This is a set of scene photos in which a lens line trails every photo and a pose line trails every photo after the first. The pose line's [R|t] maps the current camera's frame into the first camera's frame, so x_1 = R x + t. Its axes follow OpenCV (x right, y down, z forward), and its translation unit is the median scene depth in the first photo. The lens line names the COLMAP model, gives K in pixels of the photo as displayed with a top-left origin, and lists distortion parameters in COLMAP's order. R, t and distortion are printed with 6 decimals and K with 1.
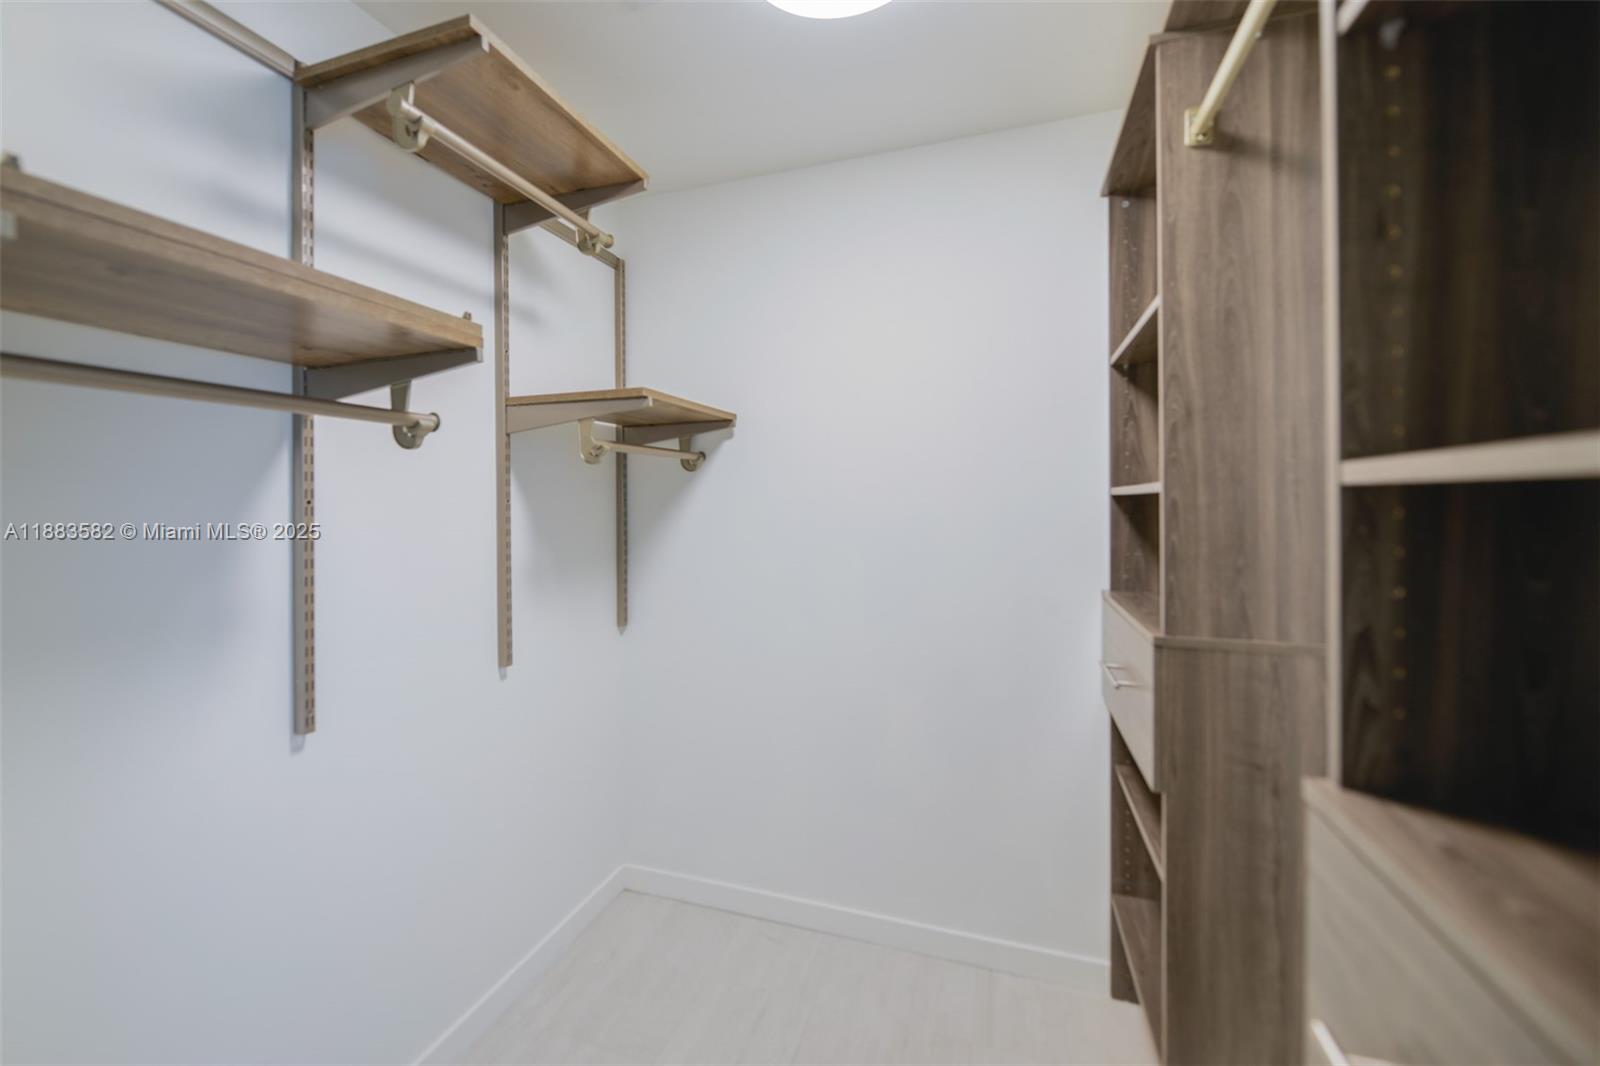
lens RADIAL K [[640.9, 0, 800.9], [0, 640.9, 507.0], [0, 0, 1]] dist [-0.002280, 0.004402]
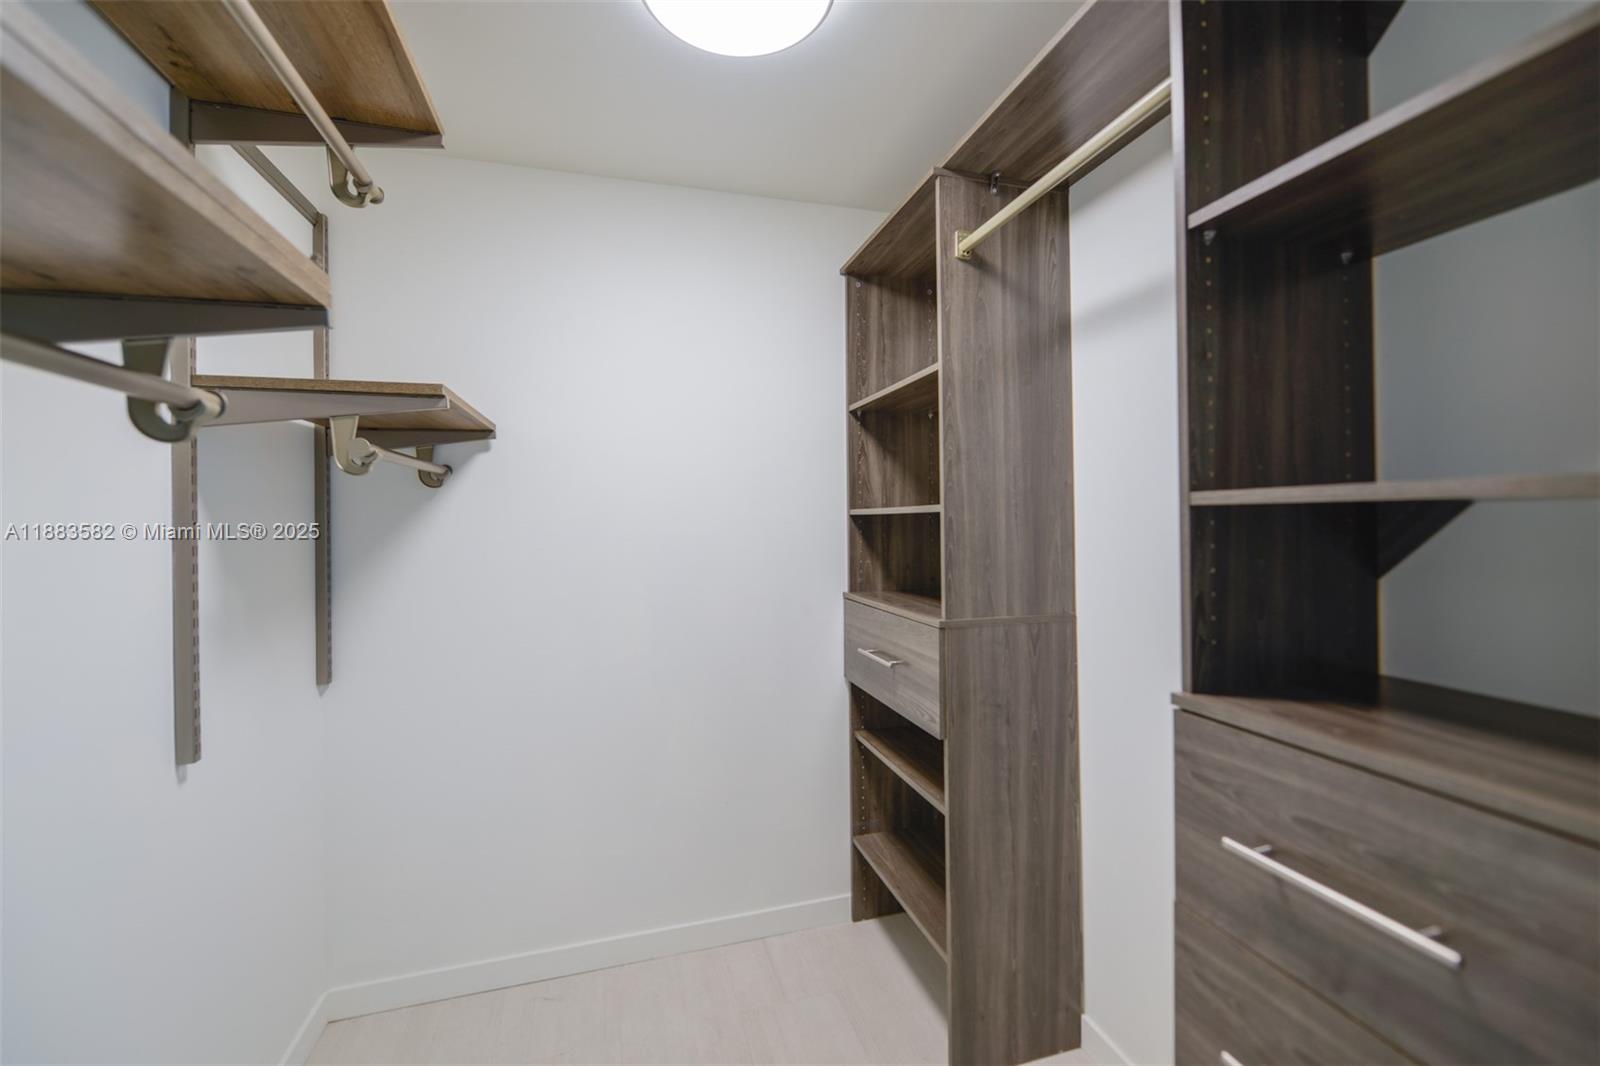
lens RADIAL K [[600.1, 0, 791.7], [0, 600.1, 521.4], [0, 0, 1]] dist [0.000183, -0.001137]
pose [[0.832596, -0.006450, 0.553843, -0.390620], [0.012598, 0.999894, -0.007295, 0.001332], [-0.553737, 0.013051, 0.832589, 0.139845]]
